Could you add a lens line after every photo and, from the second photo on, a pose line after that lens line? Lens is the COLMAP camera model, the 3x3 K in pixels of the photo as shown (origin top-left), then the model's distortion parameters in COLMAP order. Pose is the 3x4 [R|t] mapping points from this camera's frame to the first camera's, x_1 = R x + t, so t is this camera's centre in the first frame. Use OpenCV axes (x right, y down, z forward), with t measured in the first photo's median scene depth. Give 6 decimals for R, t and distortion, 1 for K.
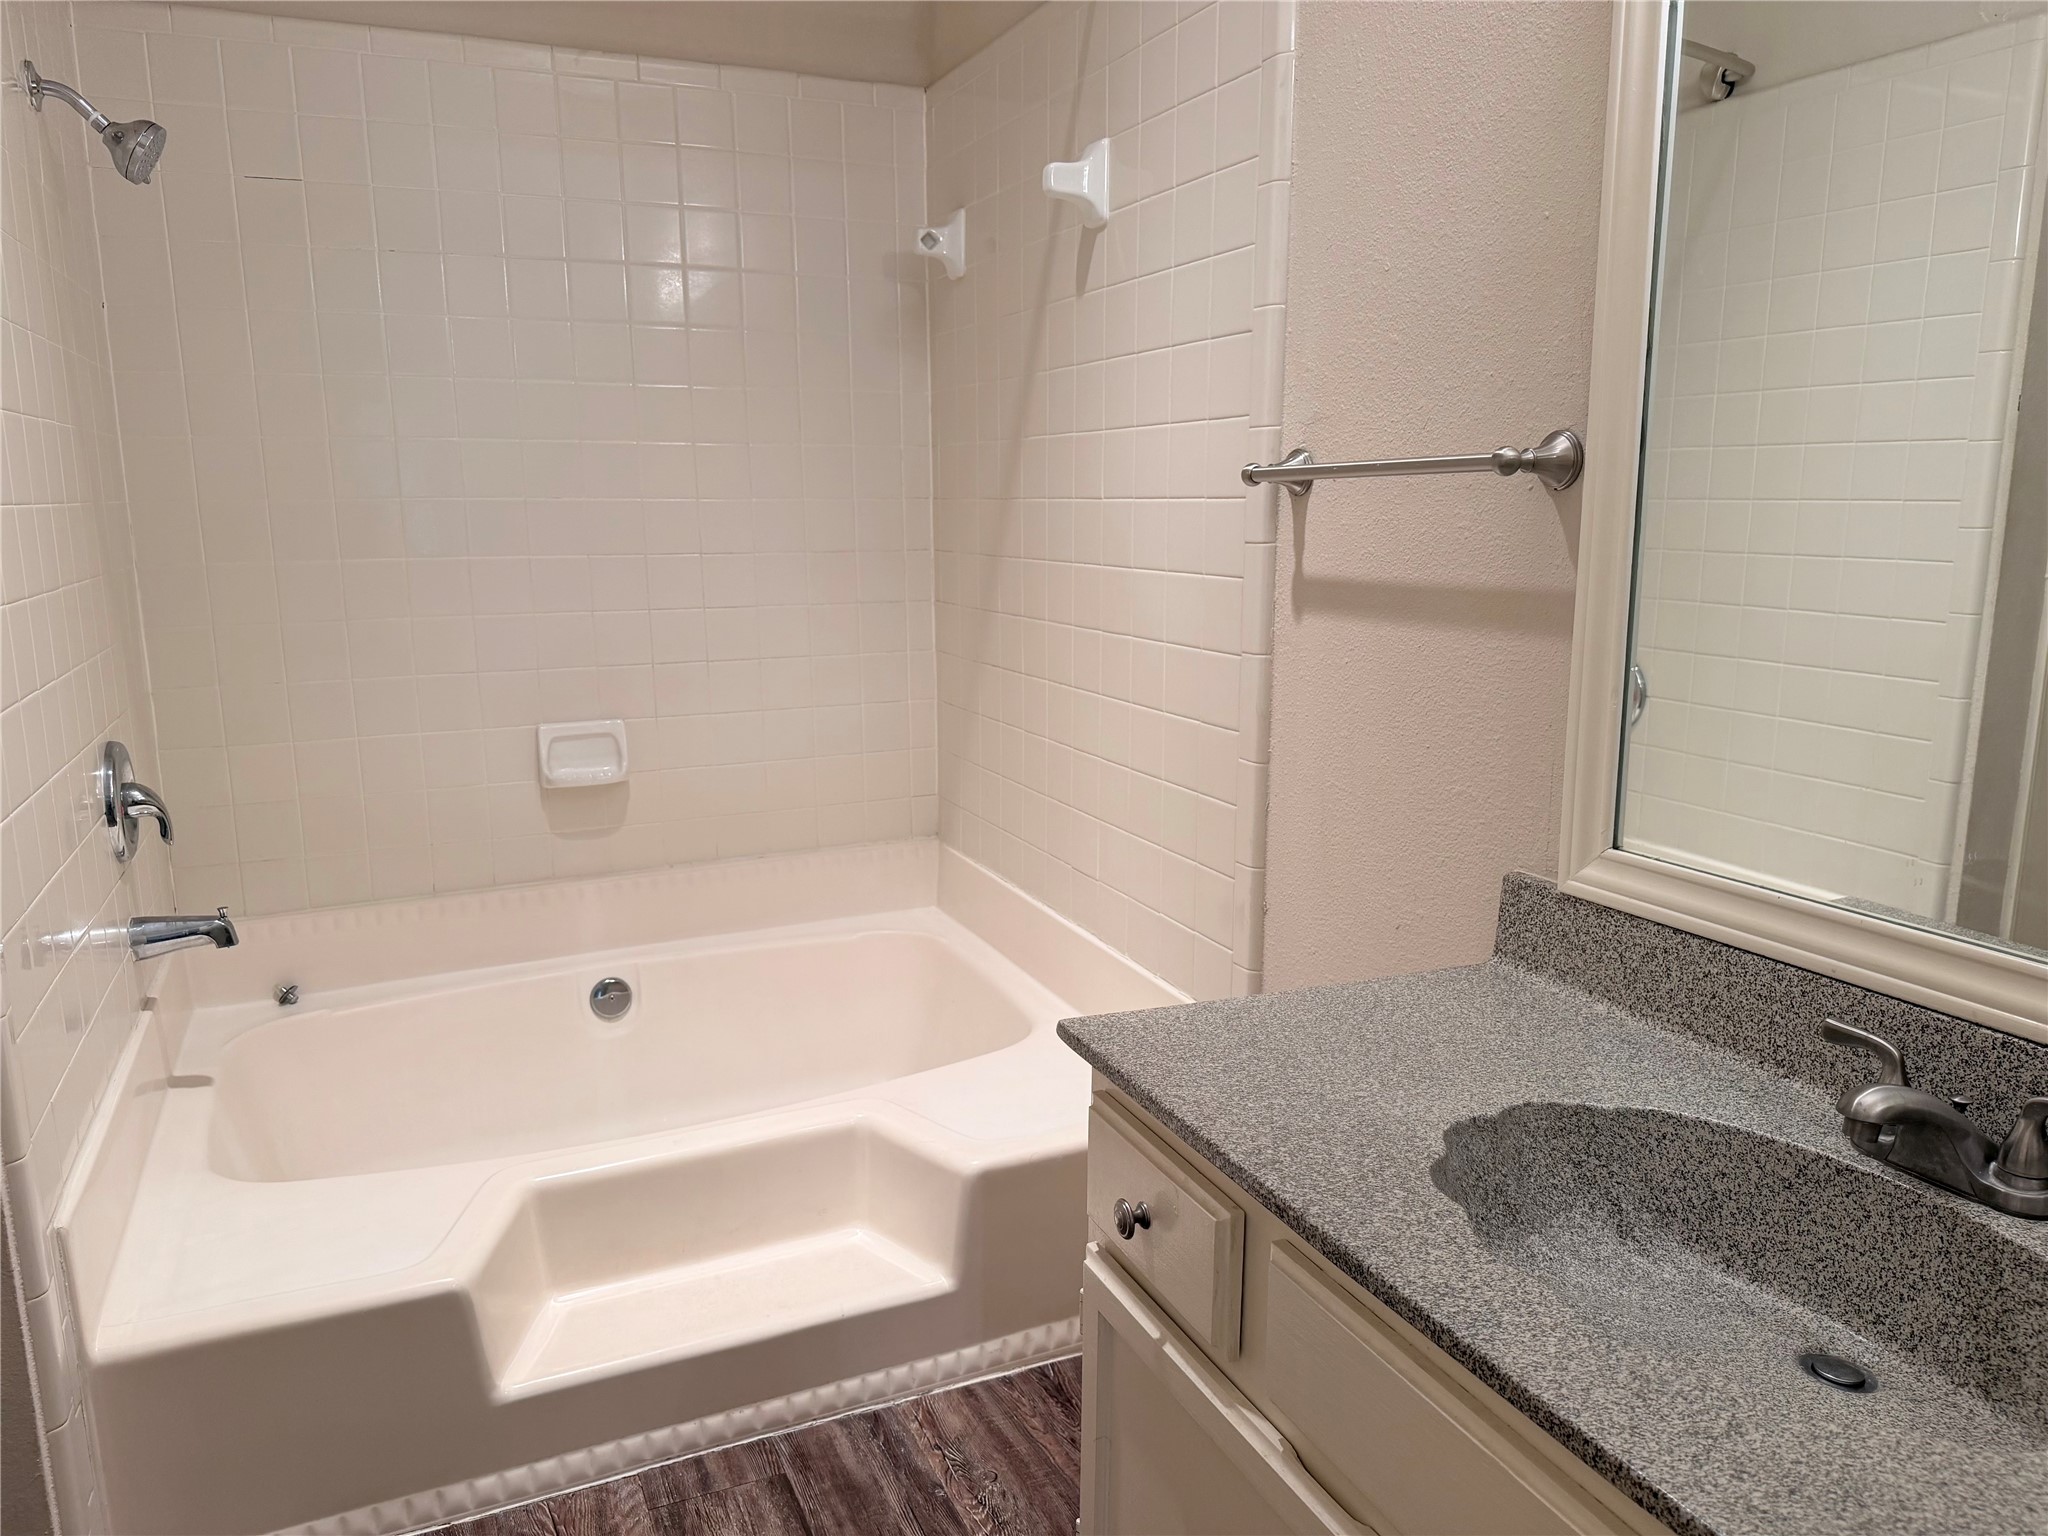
lens RADIAL K [[1471.9, 0, 1046.1], [0, 1471.9, 820.0], [0, 0, 1]] dist [0.039601, -0.048933]
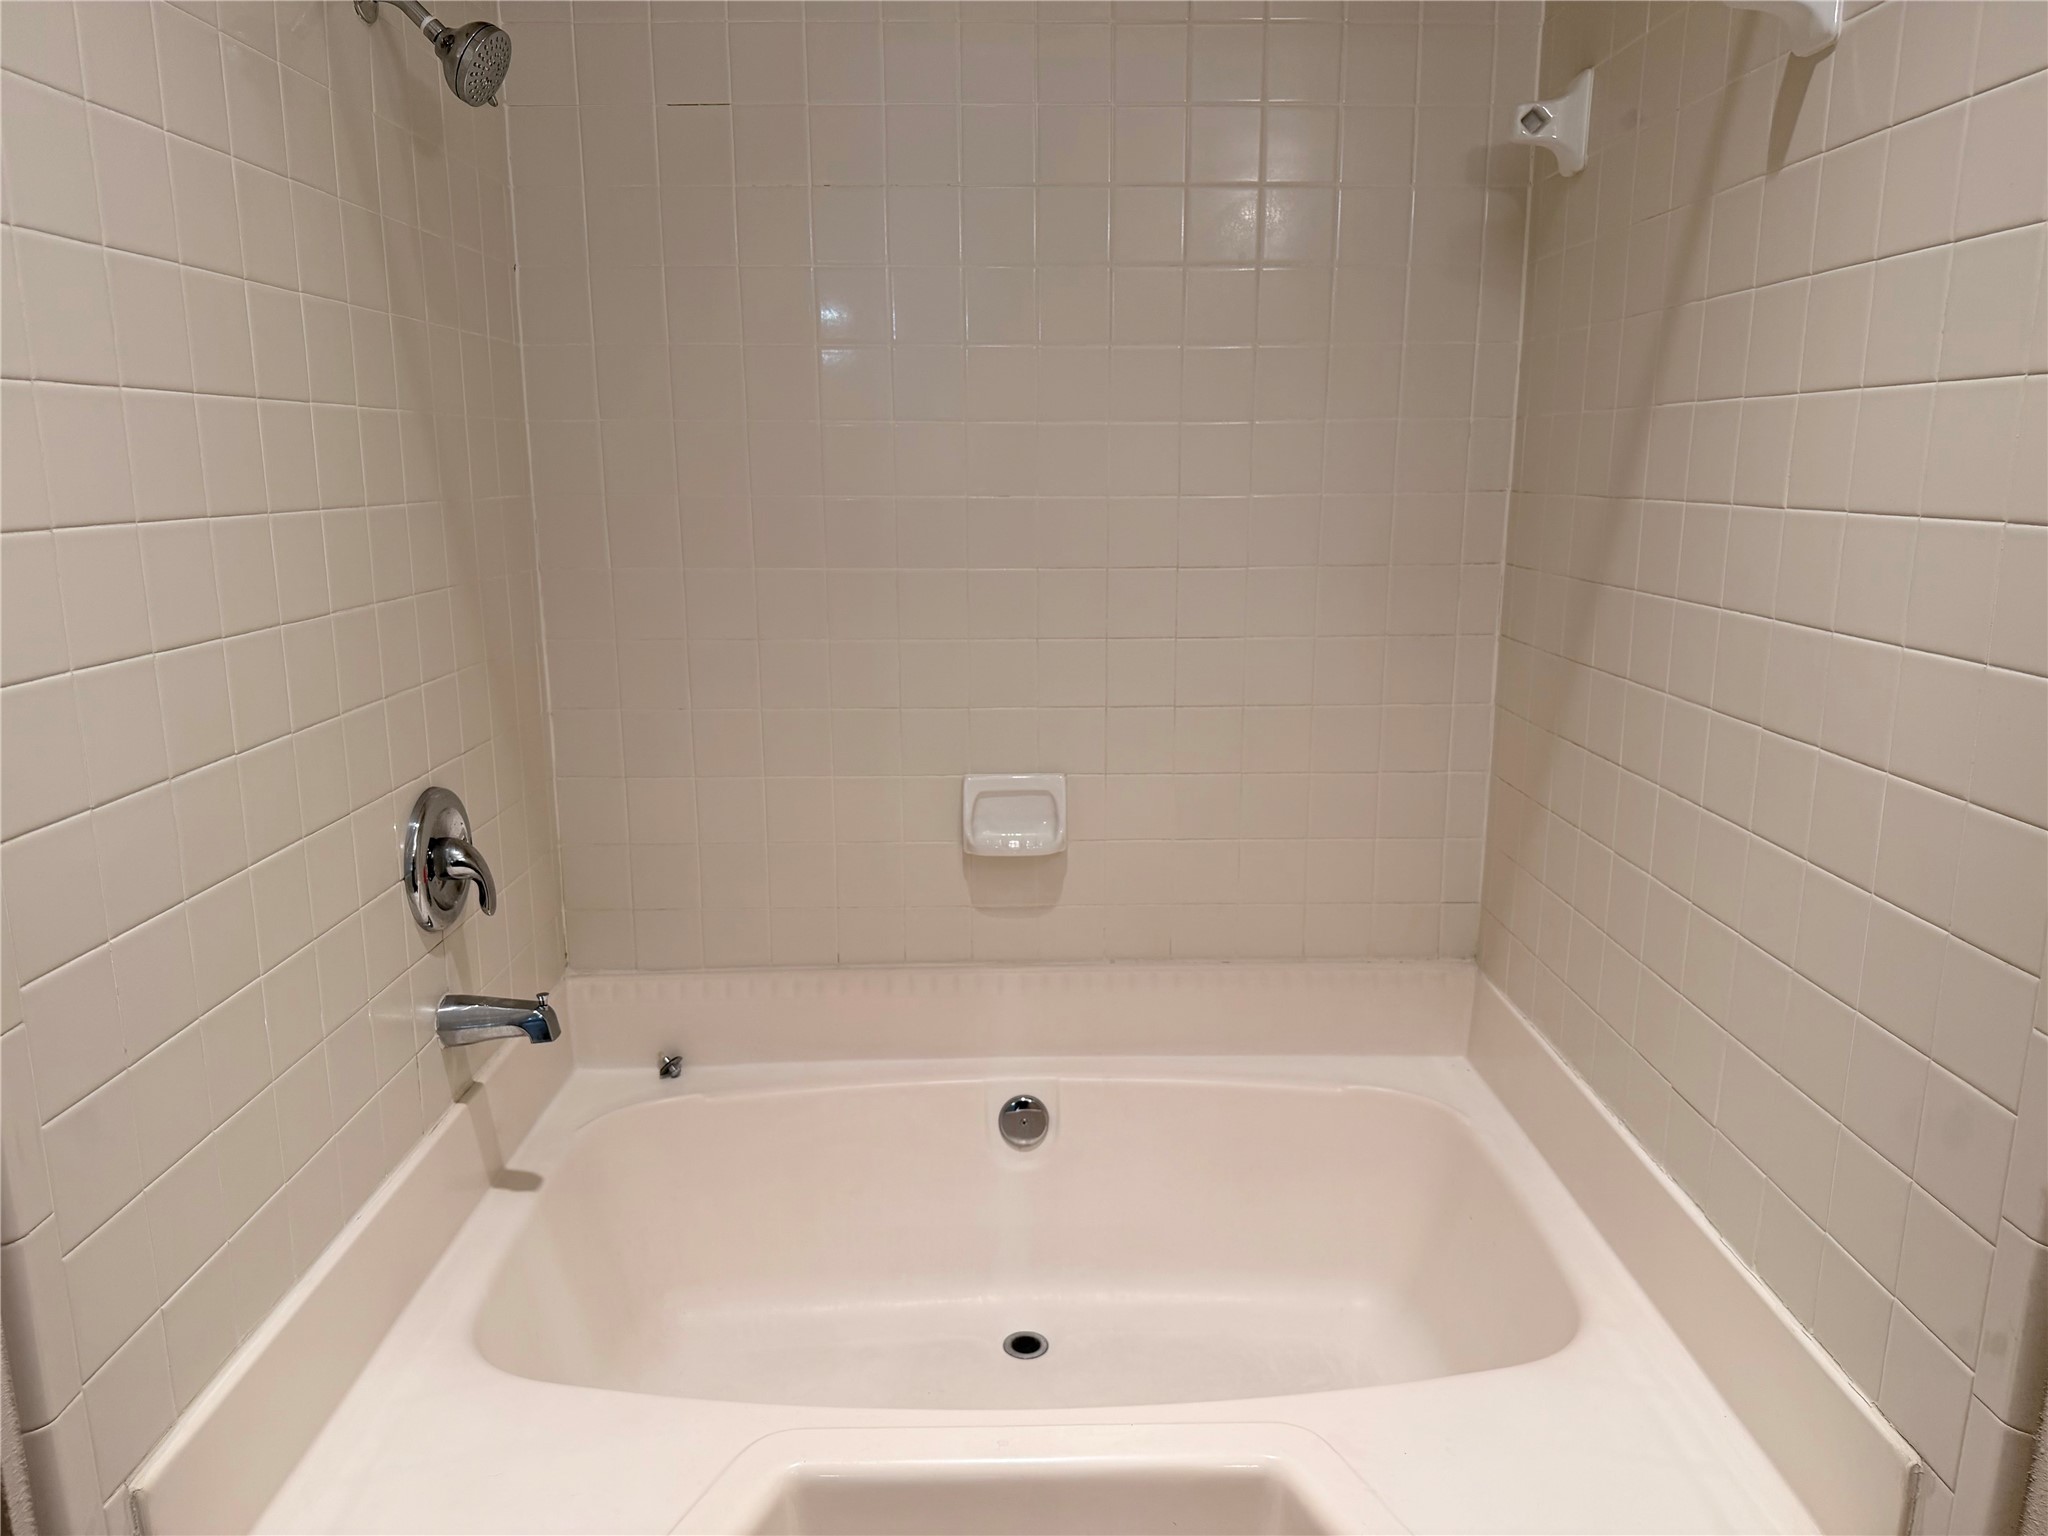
lens RADIAL K [[1471.9, 0, 1032.5], [0, 1471.9, 784.5], [0, 0, 1]] dist [0.039601, -0.048933]
pose [[0.915570, 0.086874, -0.392664, 0.004651], [-0.087770, 0.996017, 0.015708, -0.077090], [0.392465, 0.020082, 0.919548, 0.288696]]
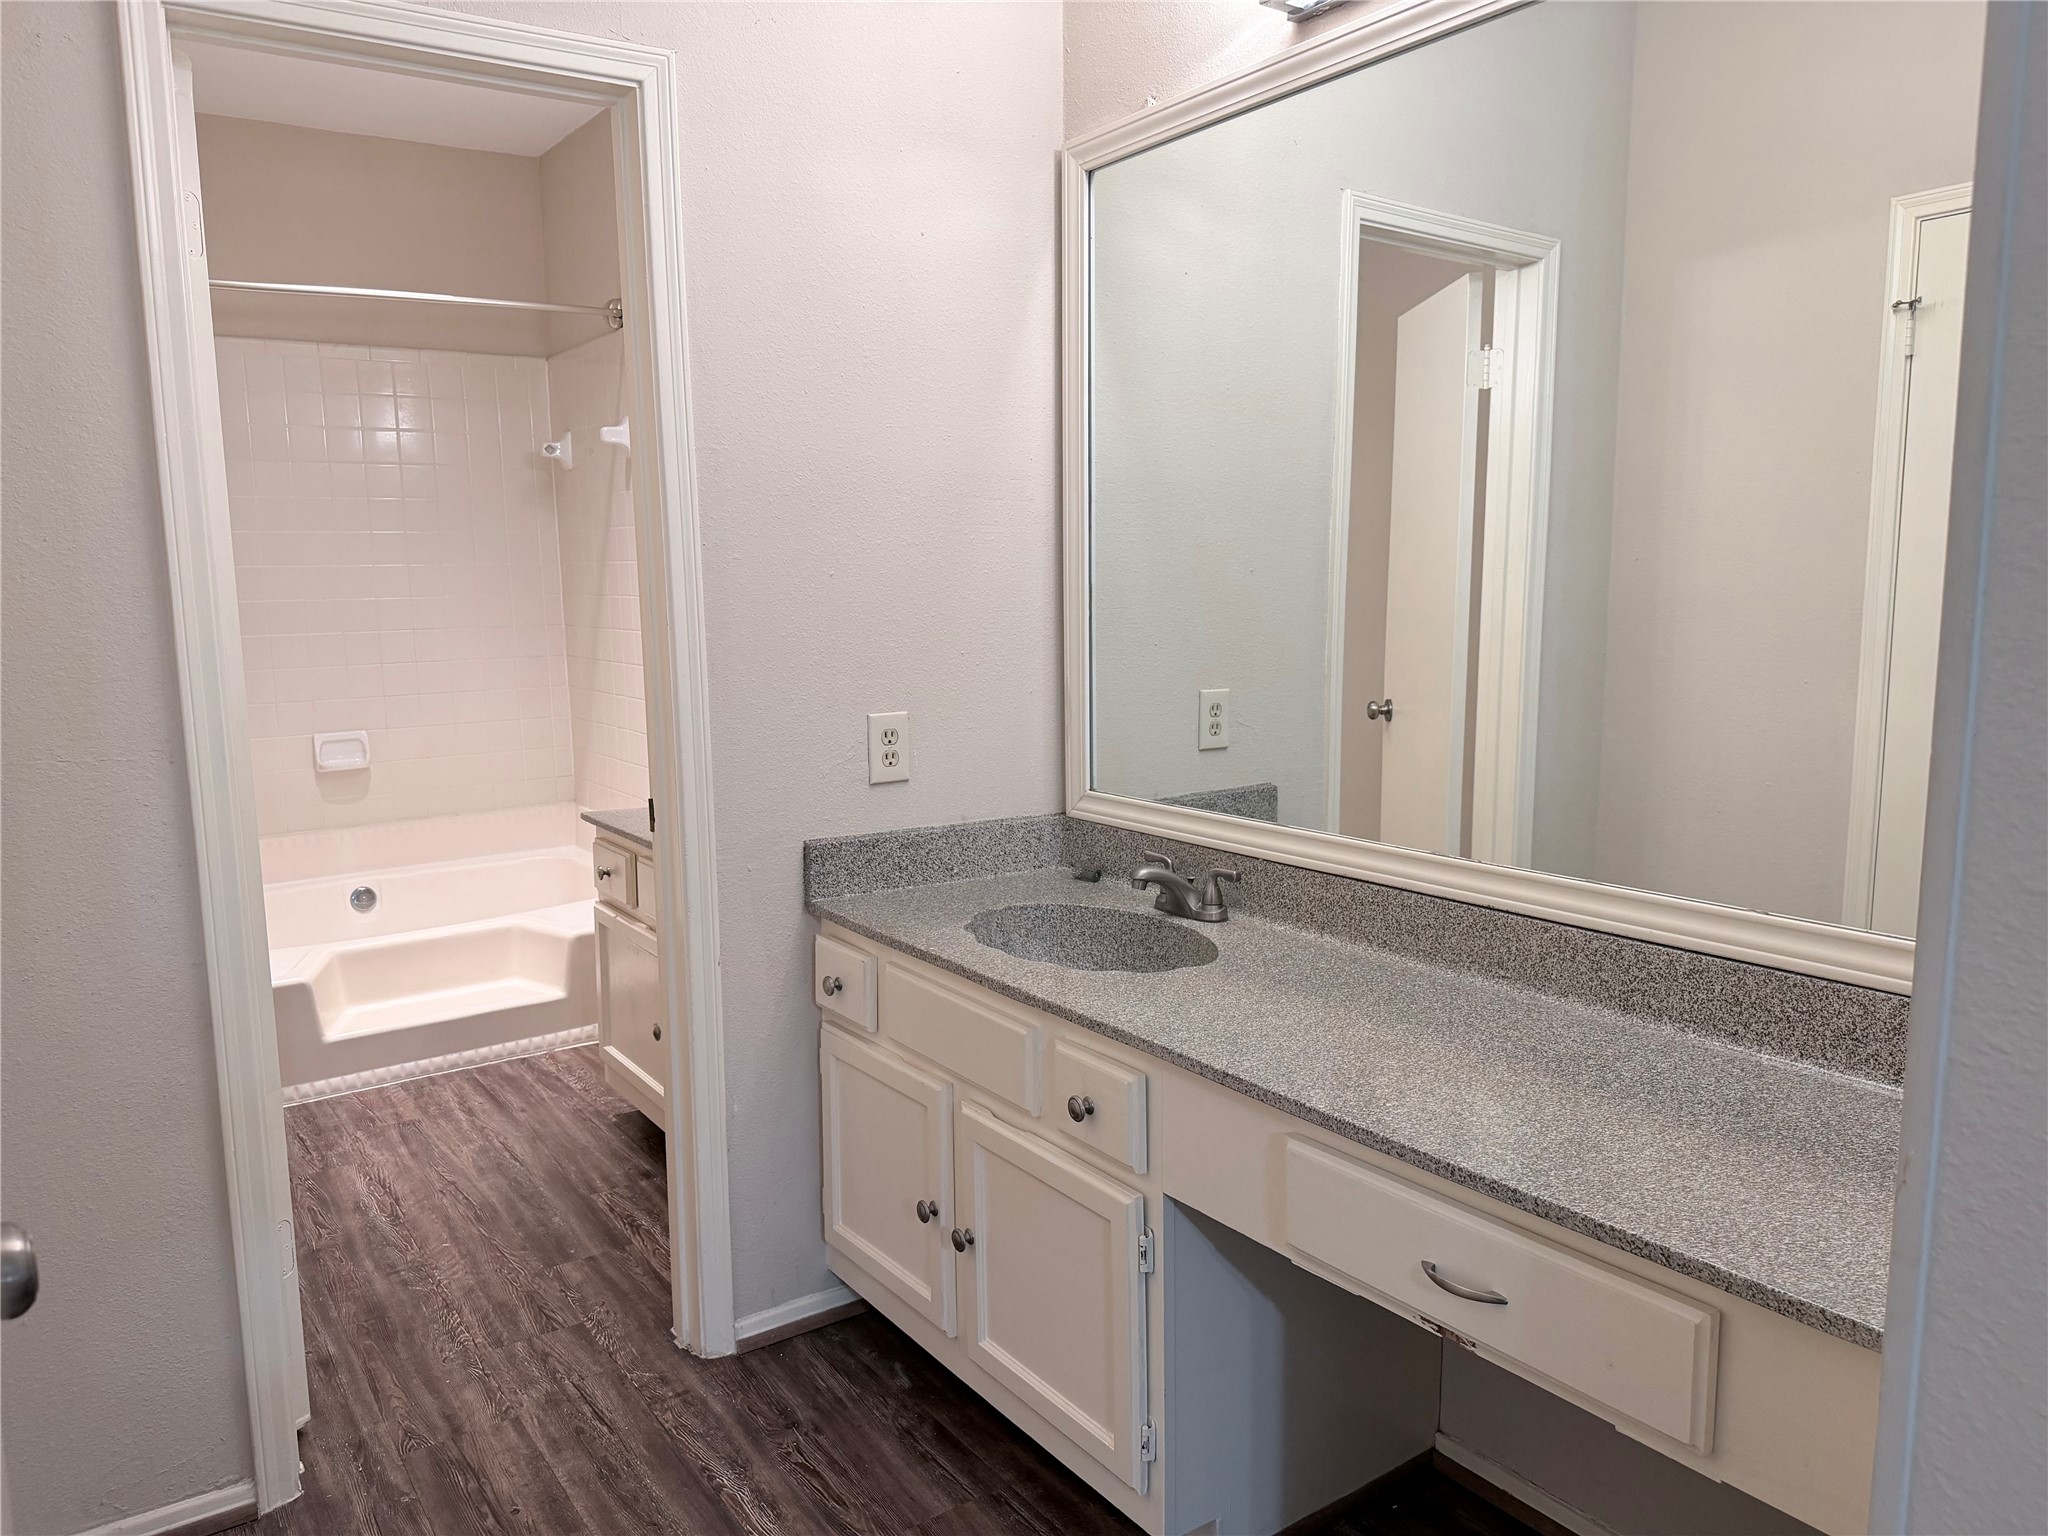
lens RADIAL K [[1471.9, 0, 1032.4], [0, 1471.9, 781.7], [0, 0, 1]] dist [0.039601, -0.048933]
pose [[0.983889, -0.040214, 0.174200, 0.163484], [0.052469, 0.996418, -0.066323, 0.146150], [-0.170909, 0.074395, 0.982474, -0.793265]]
